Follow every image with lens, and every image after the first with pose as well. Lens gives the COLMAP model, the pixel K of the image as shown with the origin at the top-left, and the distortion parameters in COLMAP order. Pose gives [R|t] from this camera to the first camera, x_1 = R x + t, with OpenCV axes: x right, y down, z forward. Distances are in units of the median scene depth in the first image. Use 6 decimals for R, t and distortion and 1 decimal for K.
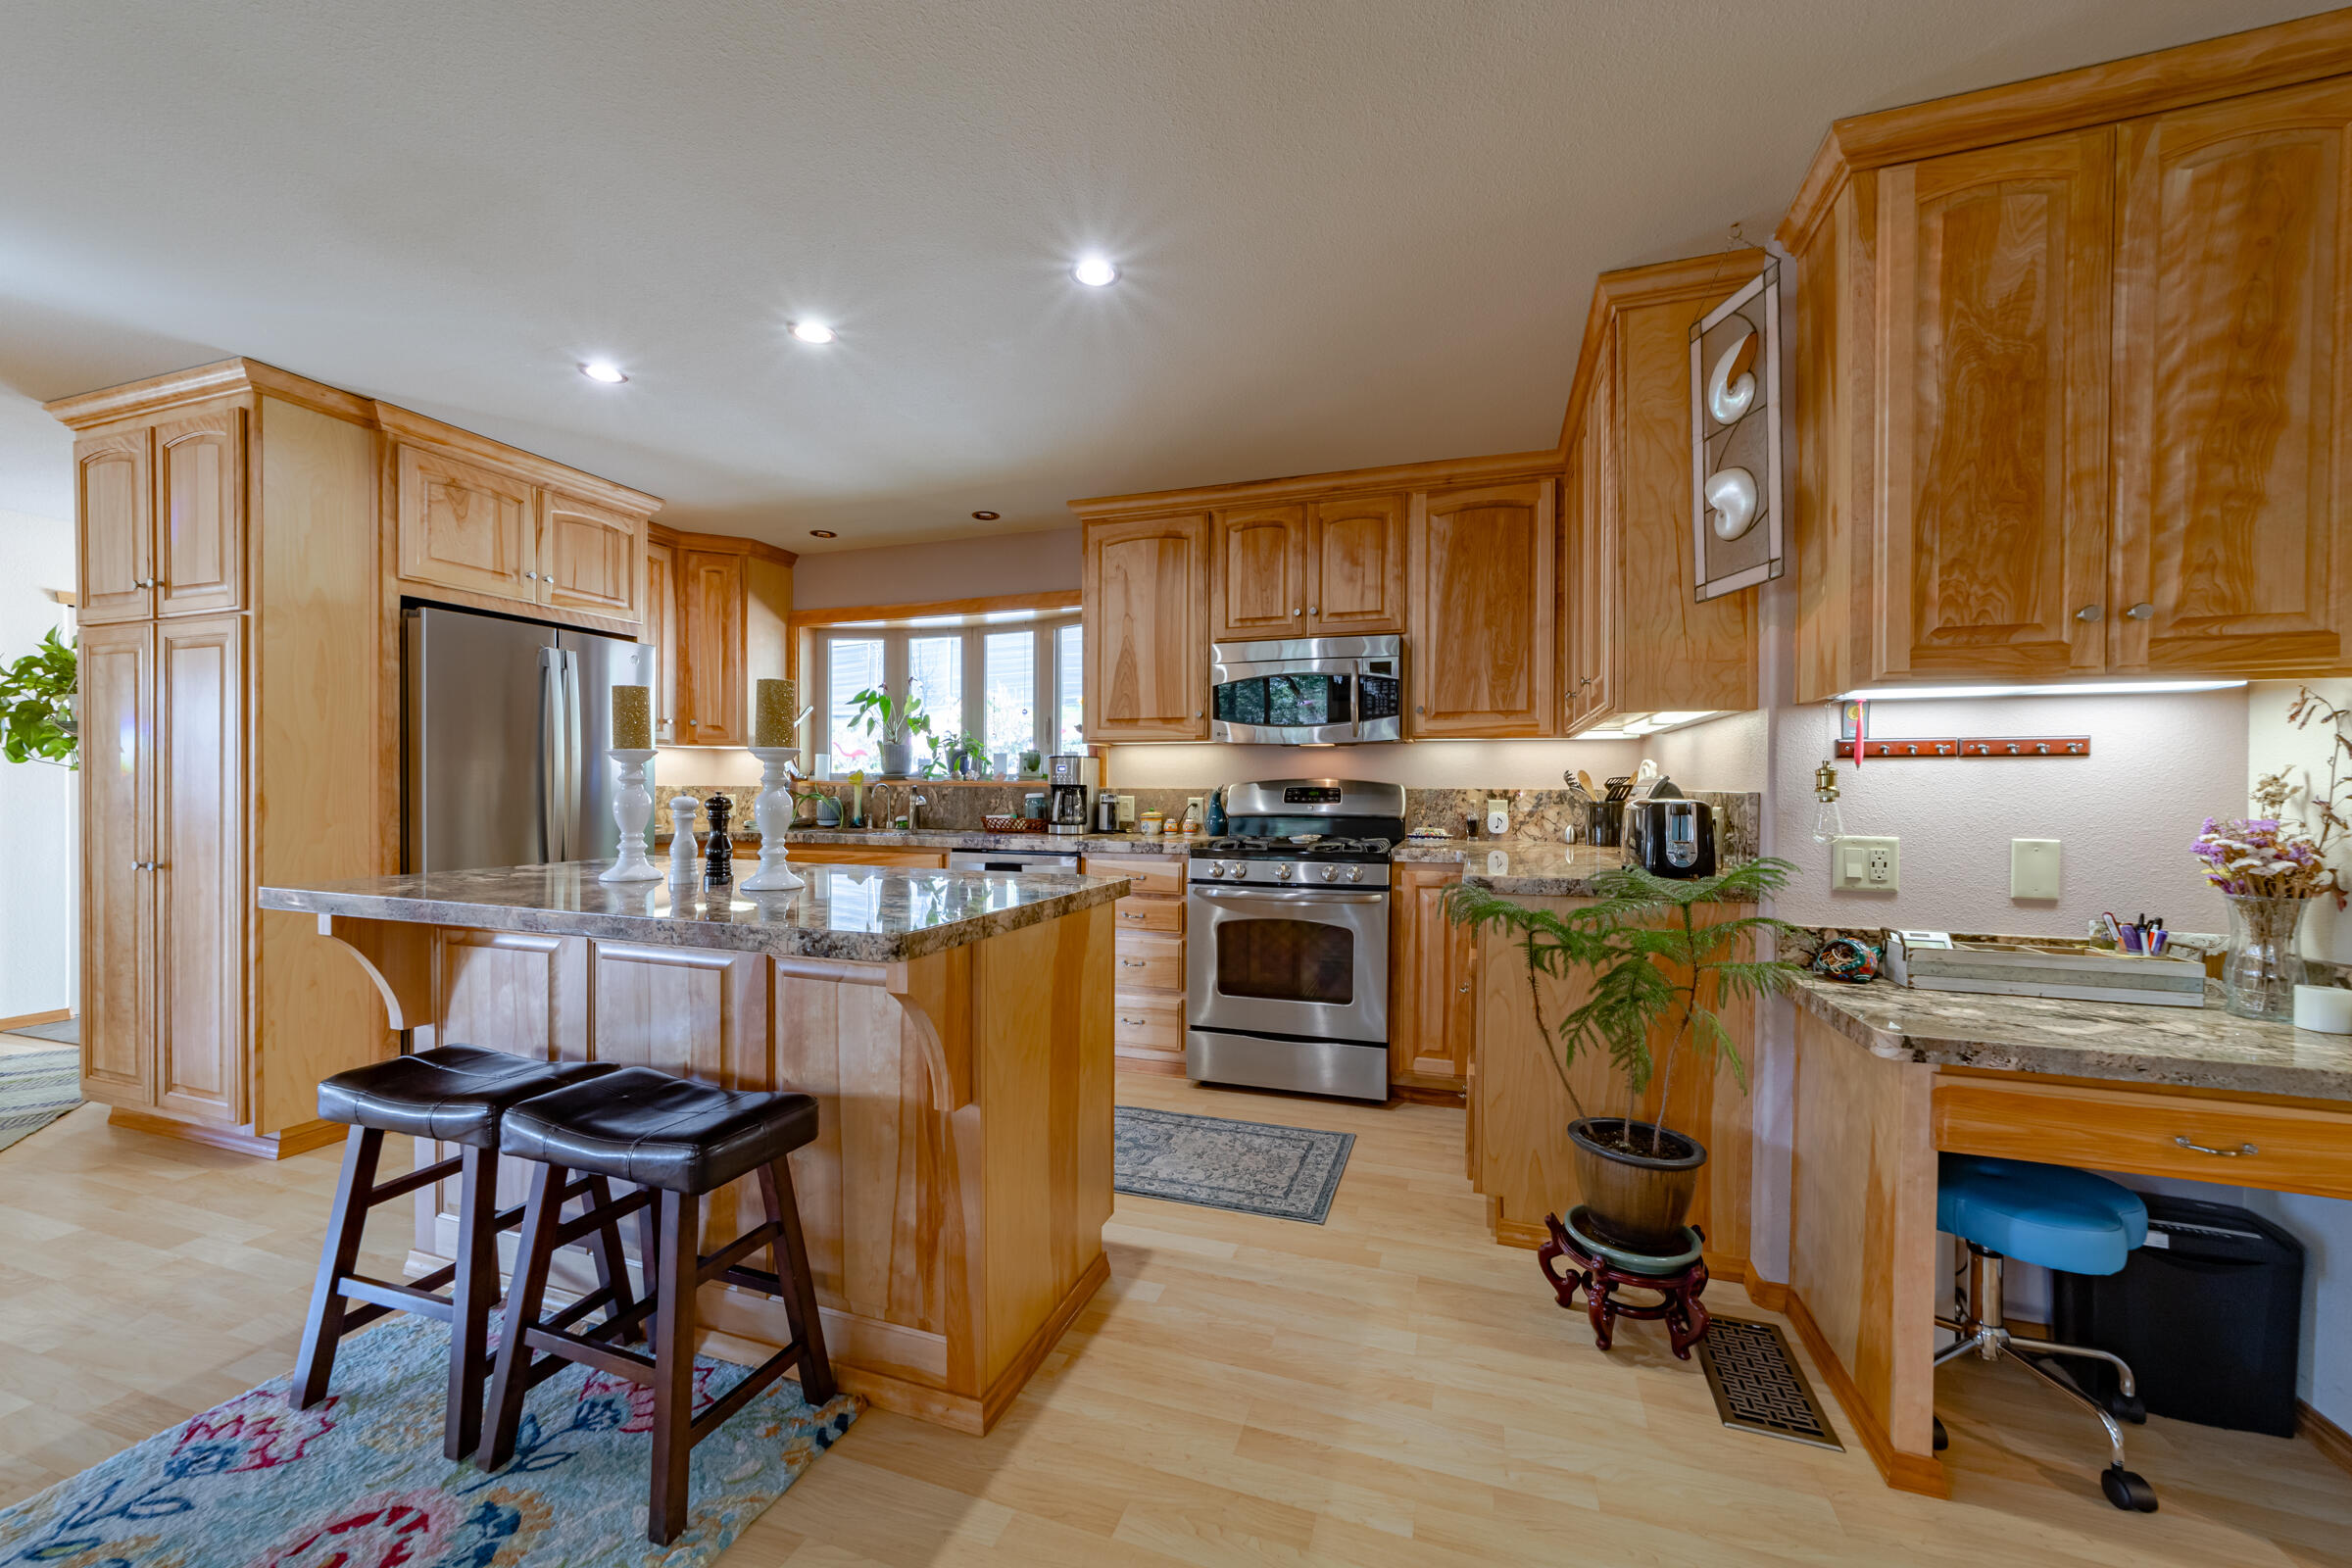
lens RADIAL K [[901.1, 0, 1173.4], [0, 901.1, 792.3], [0, 0, 1]] dist [-0.017214, 0.008690]
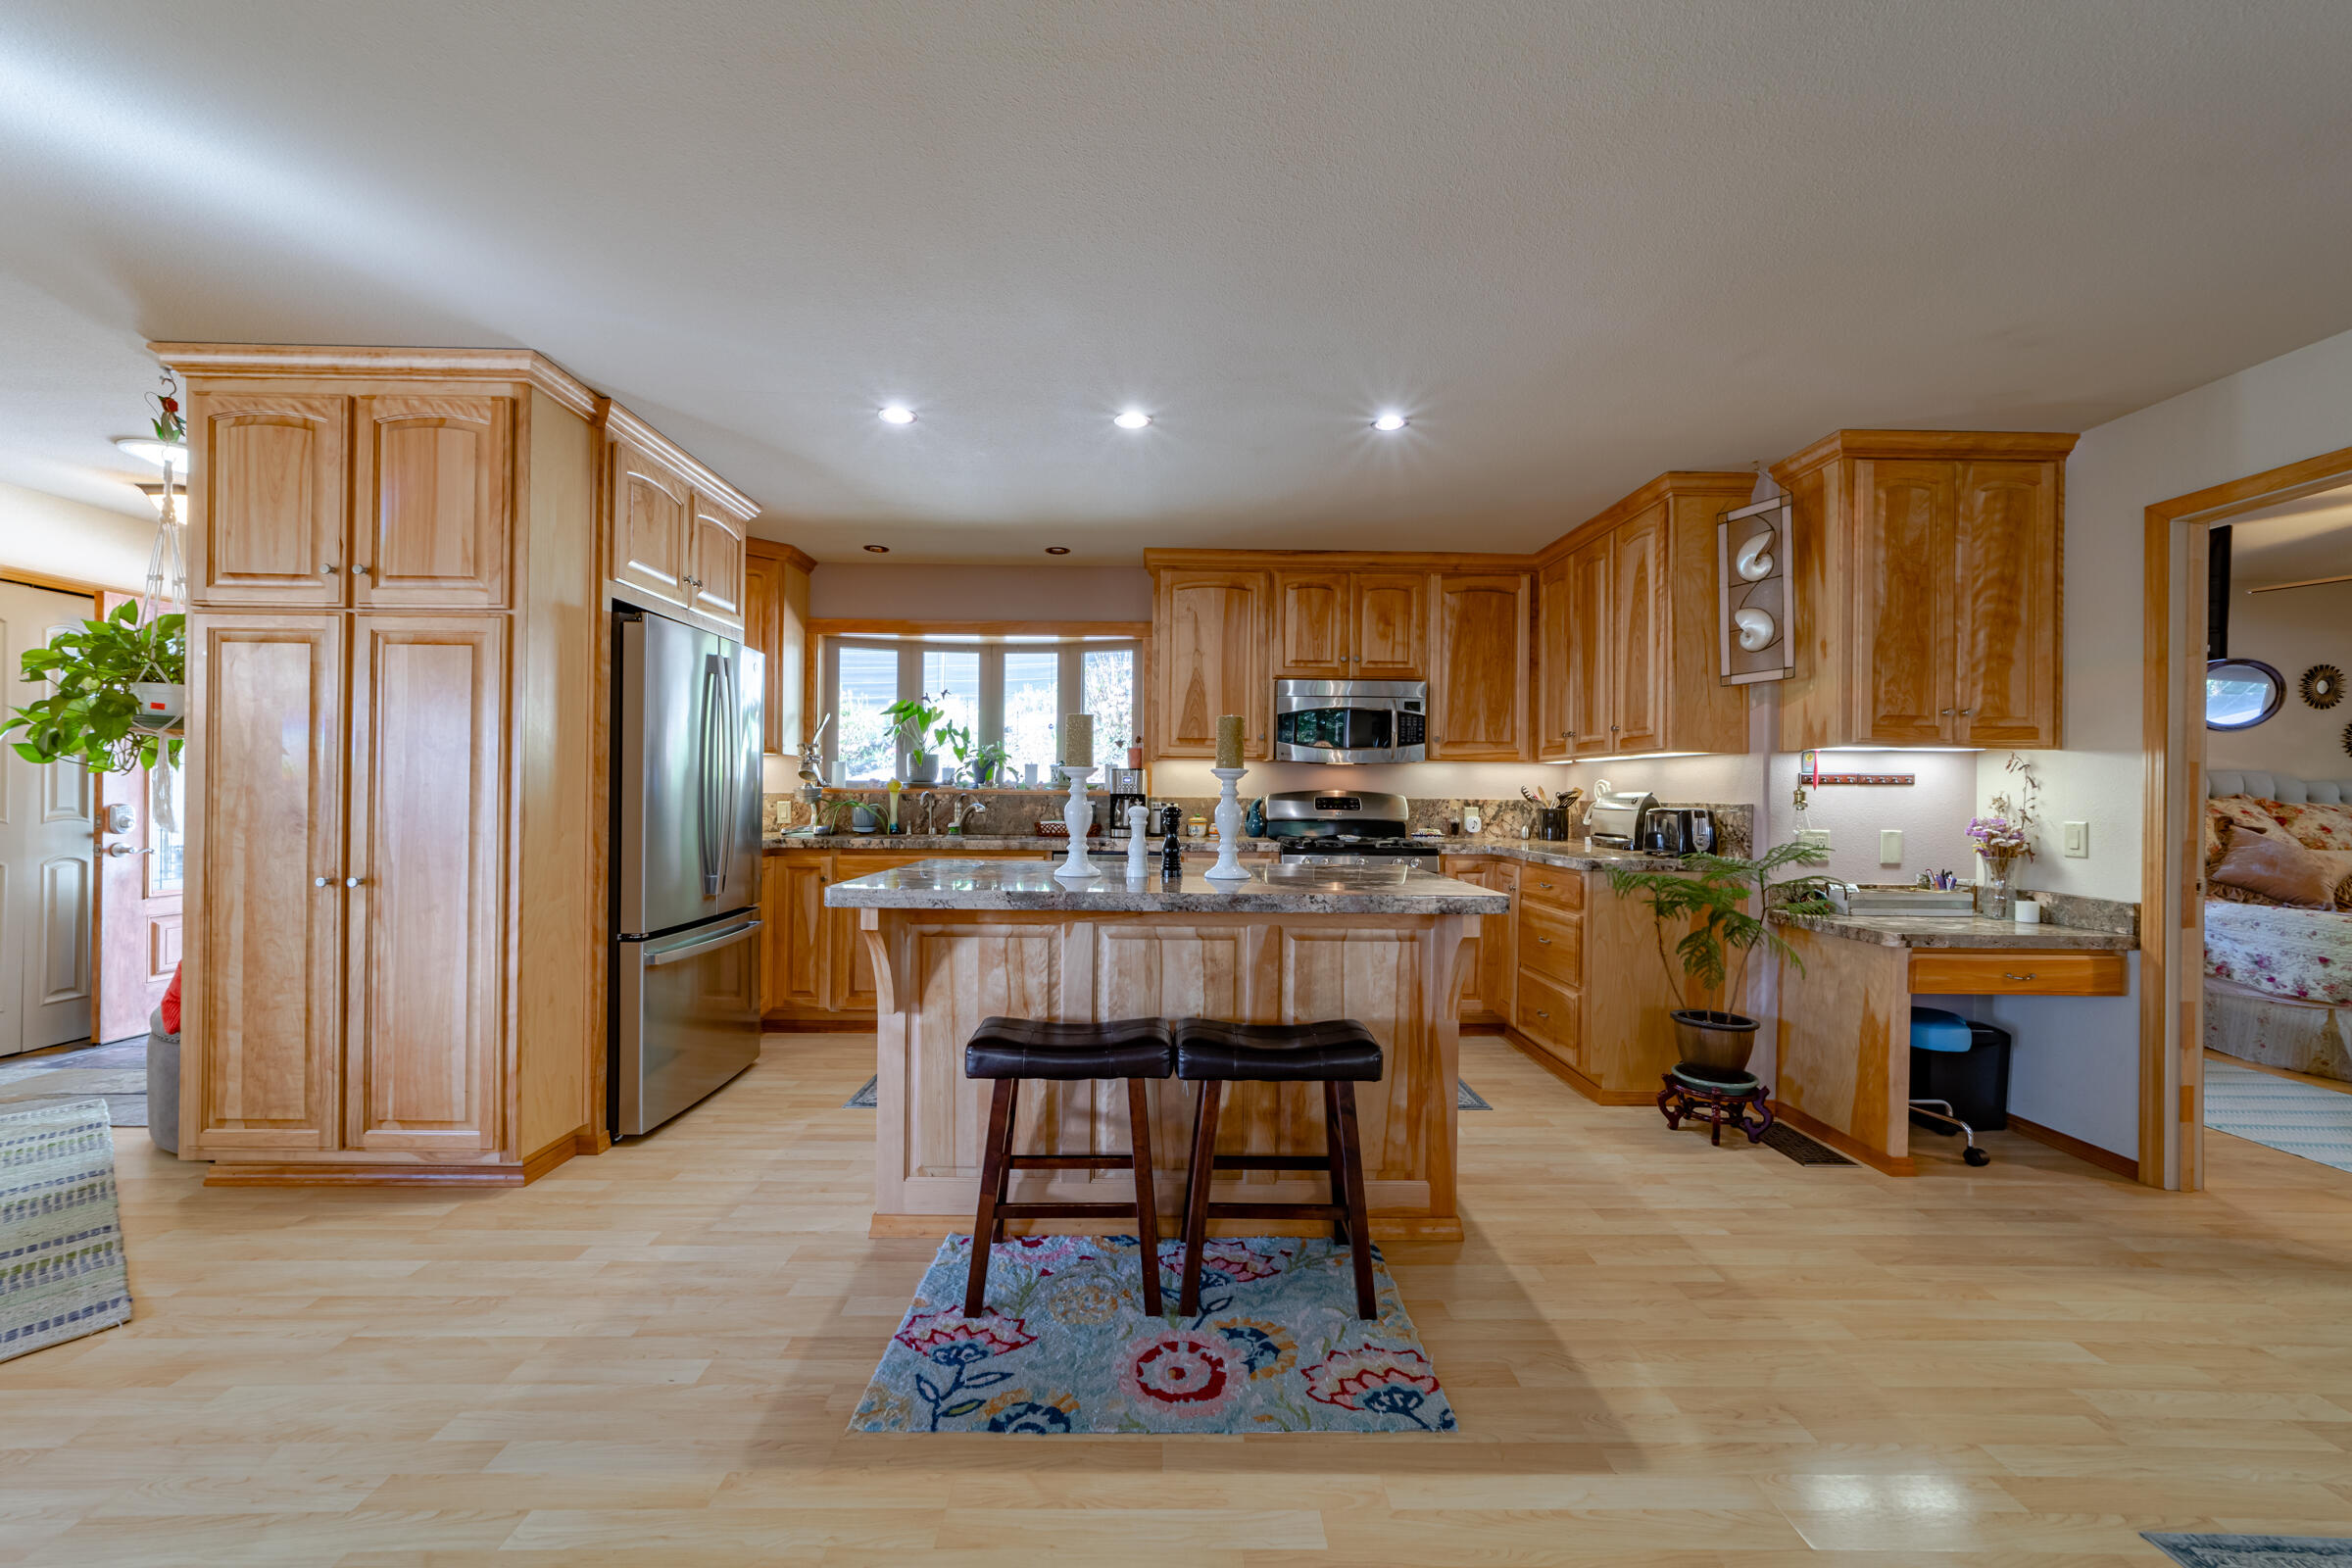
lens RADIAL K [[901.1, 0, 1173.4], [0, 901.1, 792.3], [0, 0, 1]] dist [-0.017214, 0.008690]
pose [[0.939715, 0.005279, 0.341917, -0.545753], [-0.003525, 0.999977, -0.005751, -0.004810], [-0.341940, 0.004199, 0.939712, -0.107736]]
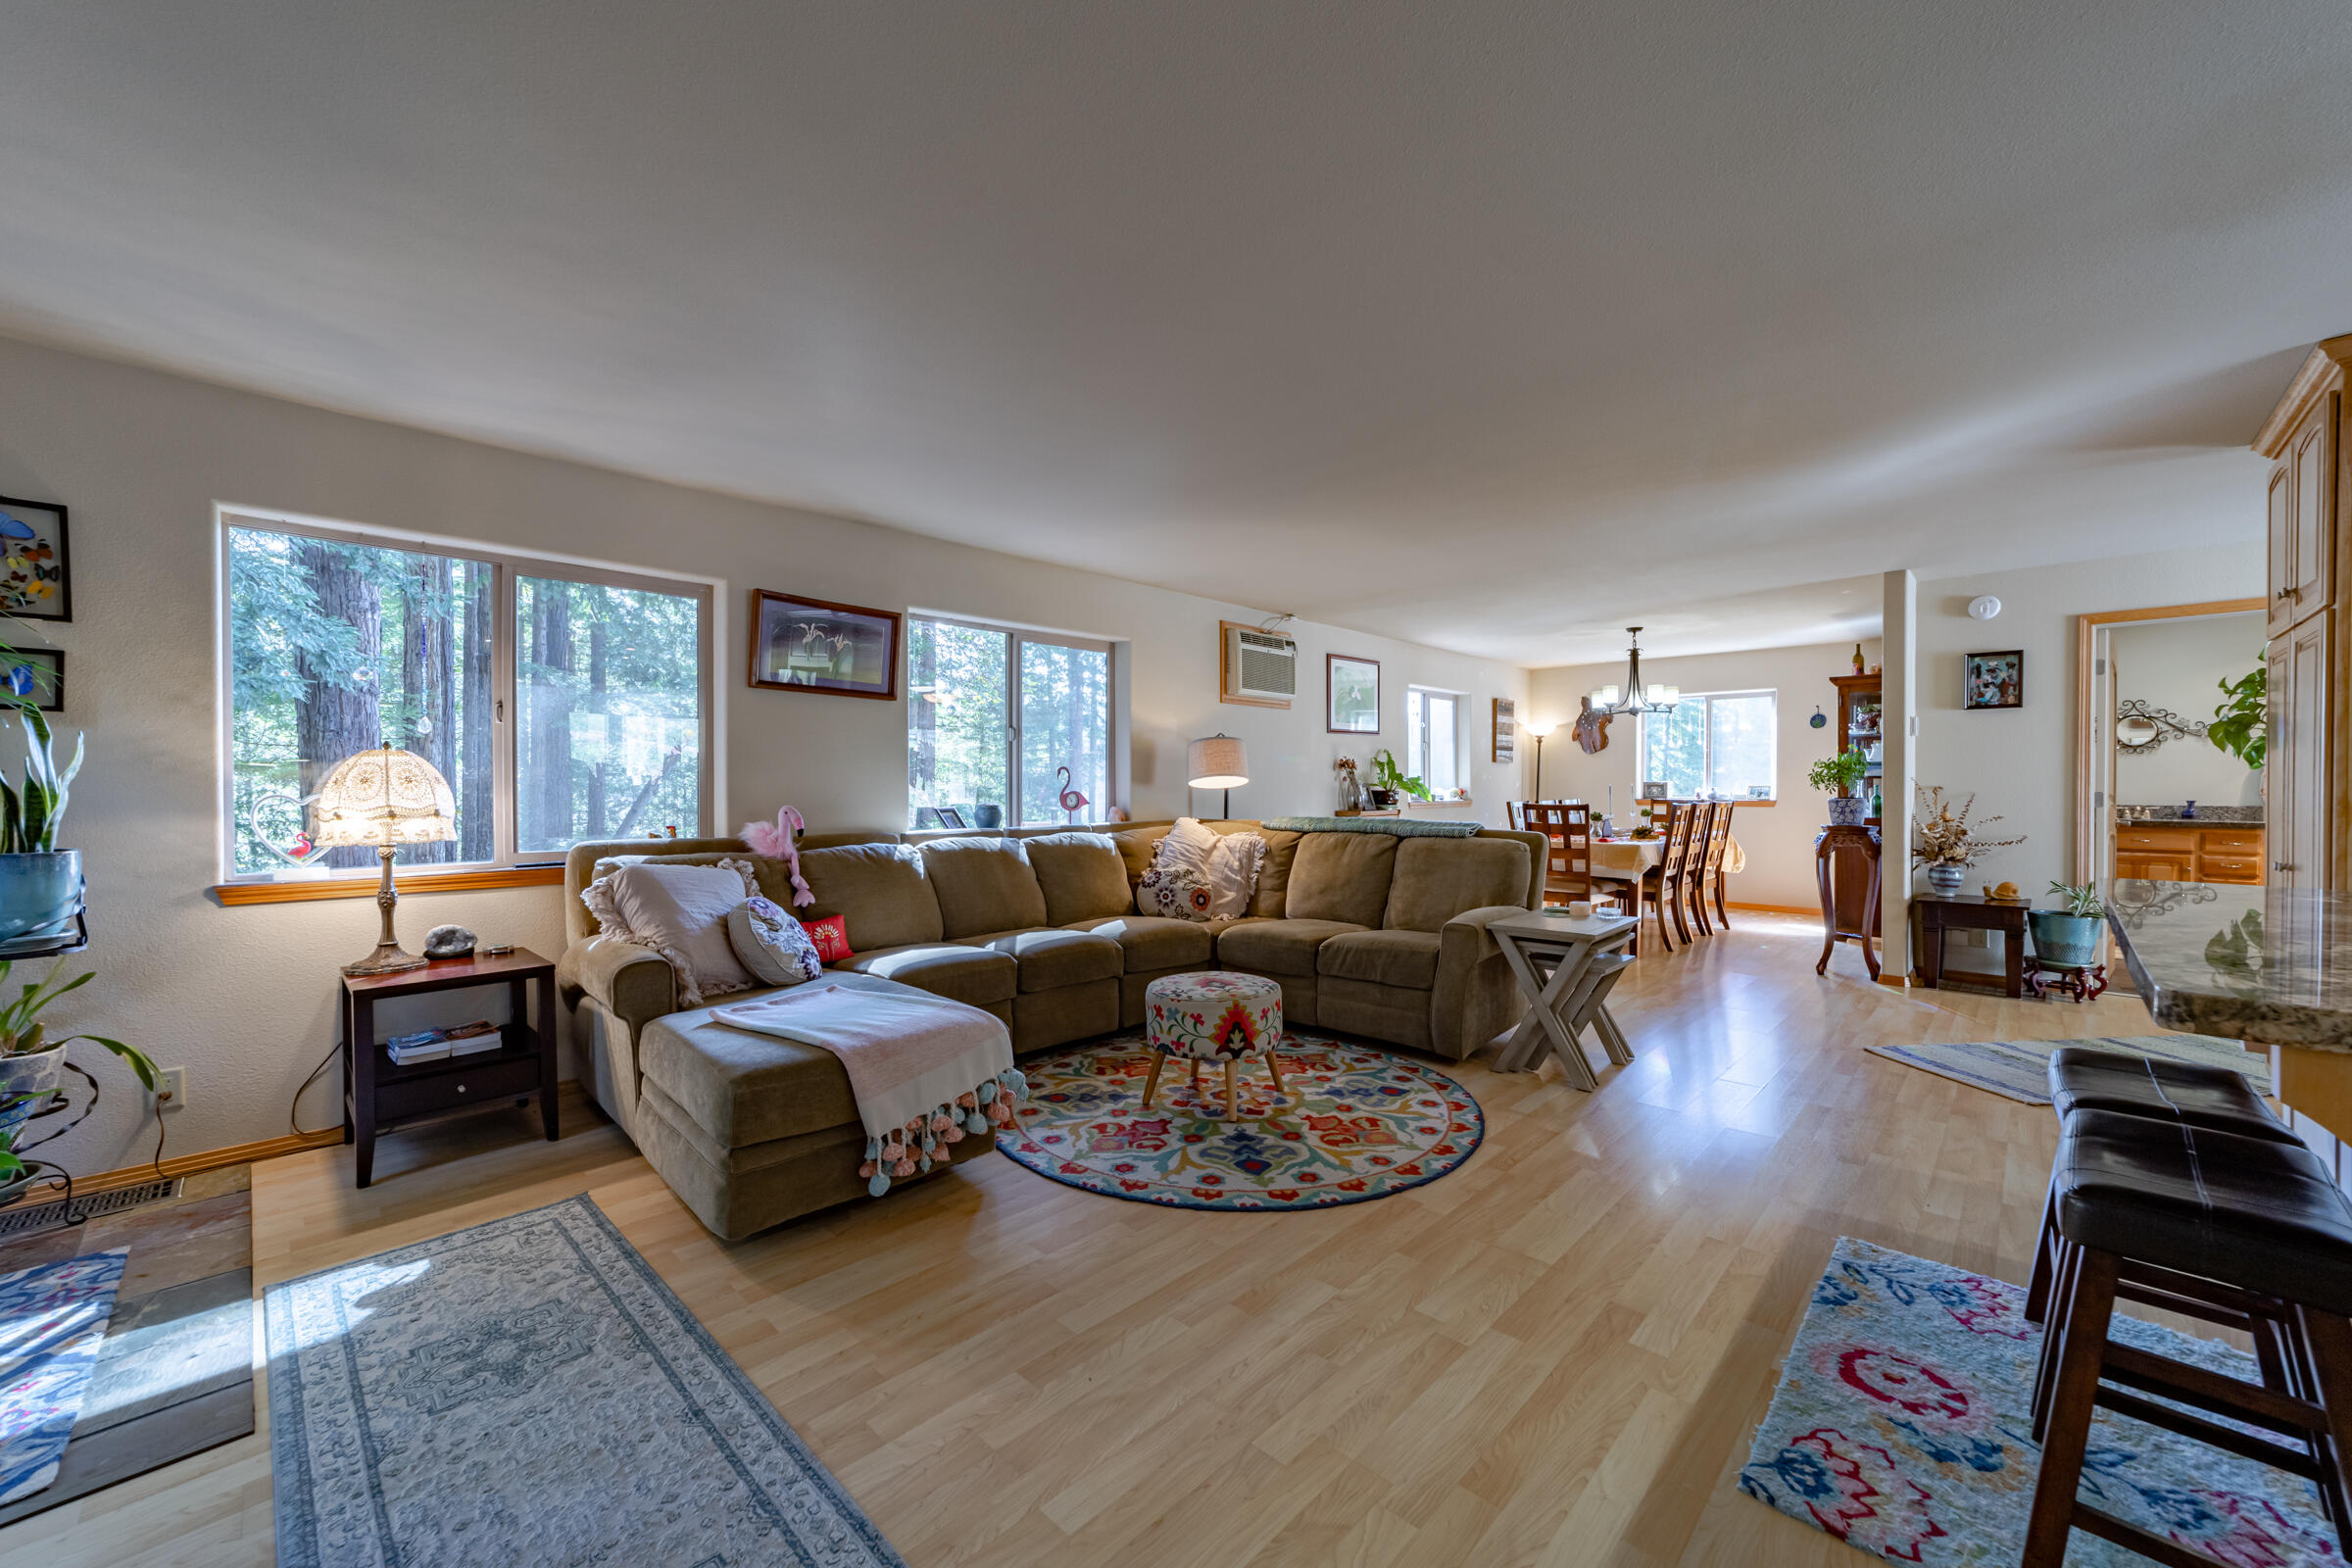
lens RADIAL K [[901.1, 0, 1173.4], [0, 901.1, 792.3], [0, 0, 1]] dist [-0.017214, 0.008690]
pose [[-0.421565, 0.002496, -0.906795, 0.268937], [-0.007668, 0.999951, 0.006317, -0.000370], [0.906766, 0.009616, -0.421525, 0.225360]]
